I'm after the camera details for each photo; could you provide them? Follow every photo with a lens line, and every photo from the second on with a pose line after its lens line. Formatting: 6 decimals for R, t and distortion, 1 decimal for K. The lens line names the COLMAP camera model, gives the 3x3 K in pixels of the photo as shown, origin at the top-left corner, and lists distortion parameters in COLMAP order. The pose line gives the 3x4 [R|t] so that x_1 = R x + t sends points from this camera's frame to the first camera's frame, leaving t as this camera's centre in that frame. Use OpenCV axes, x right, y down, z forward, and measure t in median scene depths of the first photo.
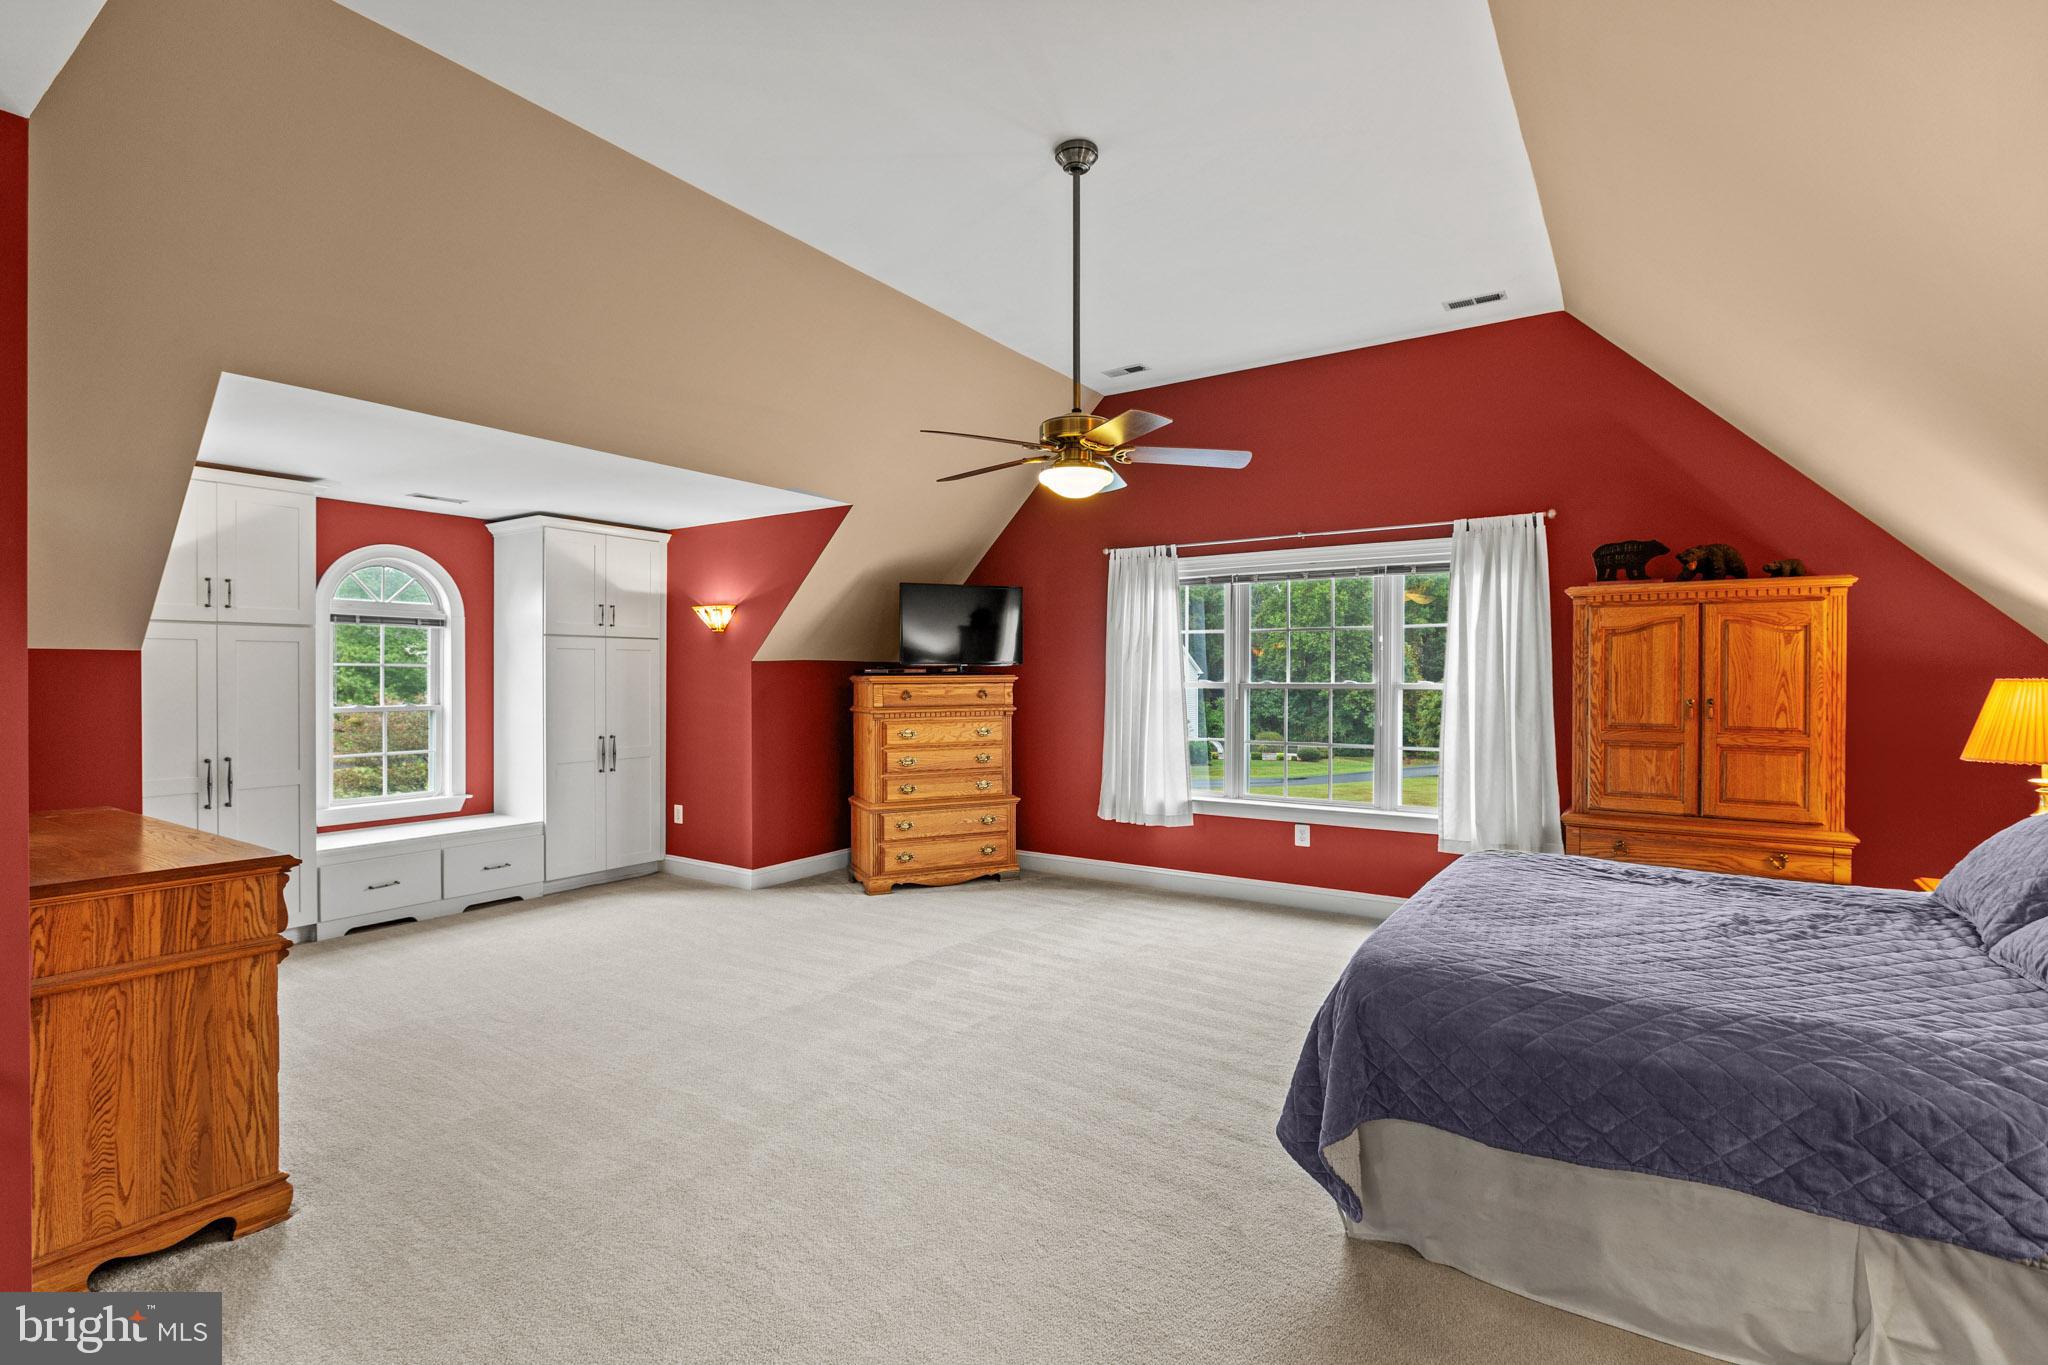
lens RADIAL K [[957.3, 0, 1013.4], [0, 957.3, 668.7], [0, 0, 1]] dist [-0.002315, -0.000183]
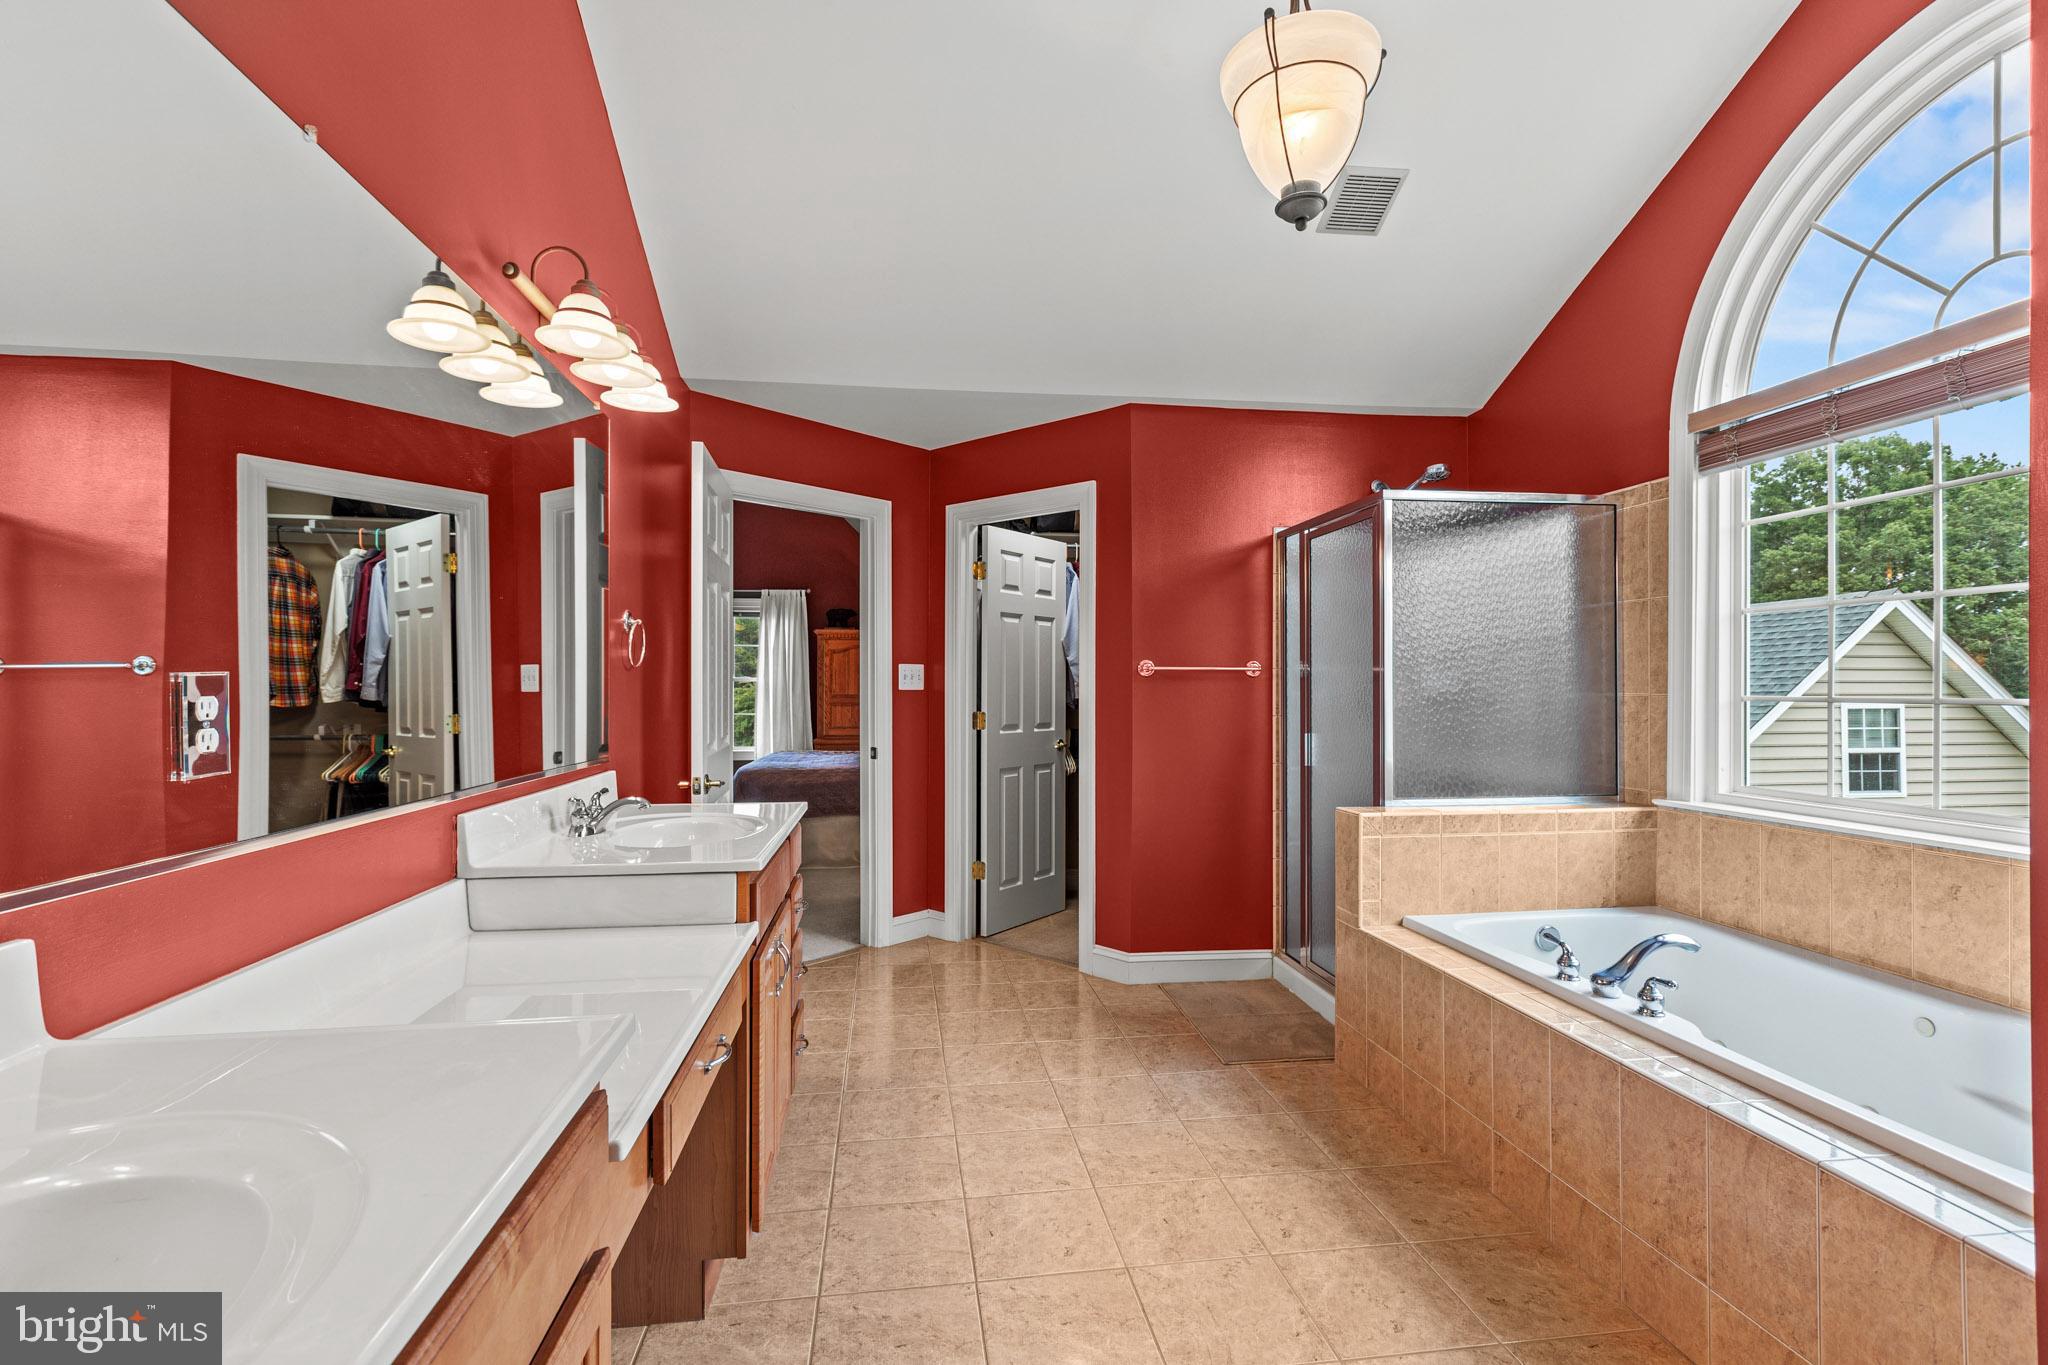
lens RADIAL K [[947.8, 0, 1024.2], [0, 947.8, 685.5], [0, 0, 1]] dist [-0.001155, -0.004277]
pose [[0.749560, -0.004778, 0.661919, -0.400802], [0.002138, 0.999986, 0.004798, 0.024273], [-0.661932, -0.002182, 0.749560, -0.763569]]
